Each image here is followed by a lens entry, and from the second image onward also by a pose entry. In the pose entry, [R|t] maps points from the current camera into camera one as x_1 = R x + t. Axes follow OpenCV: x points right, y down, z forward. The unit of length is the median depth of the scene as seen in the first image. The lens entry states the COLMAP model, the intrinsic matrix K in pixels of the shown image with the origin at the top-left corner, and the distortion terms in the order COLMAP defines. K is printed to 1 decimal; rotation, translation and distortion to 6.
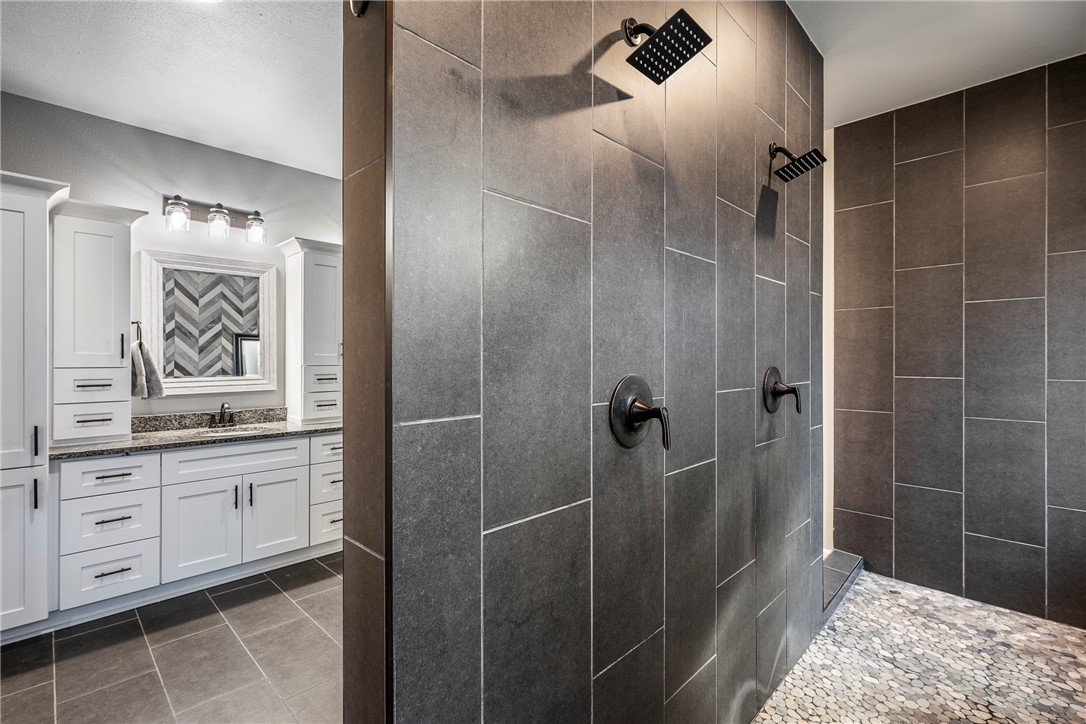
lens RADIAL K [[495.5, 0, 535.0], [0, 495.5, 359.9], [0, 0, 1]] dist [0.001603, -0.000115]
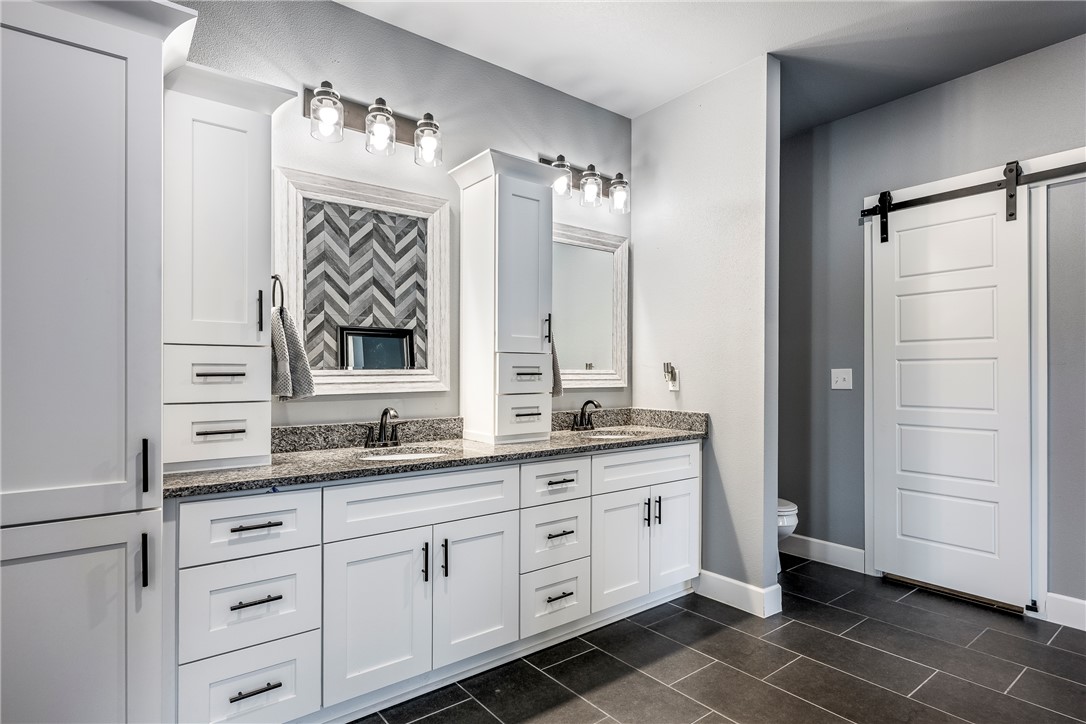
lens RADIAL K [[584.8, 0, 551.0], [0, 584.8, 369.8], [0, 0, 1]] dist [0.004650, -0.000734]
pose [[0.992277, -0.004380, -0.123962, -0.363788], [0.003563, 0.999970, -0.006811, 0.047517], [0.123988, 0.006317, 0.992264, 0.309796]]
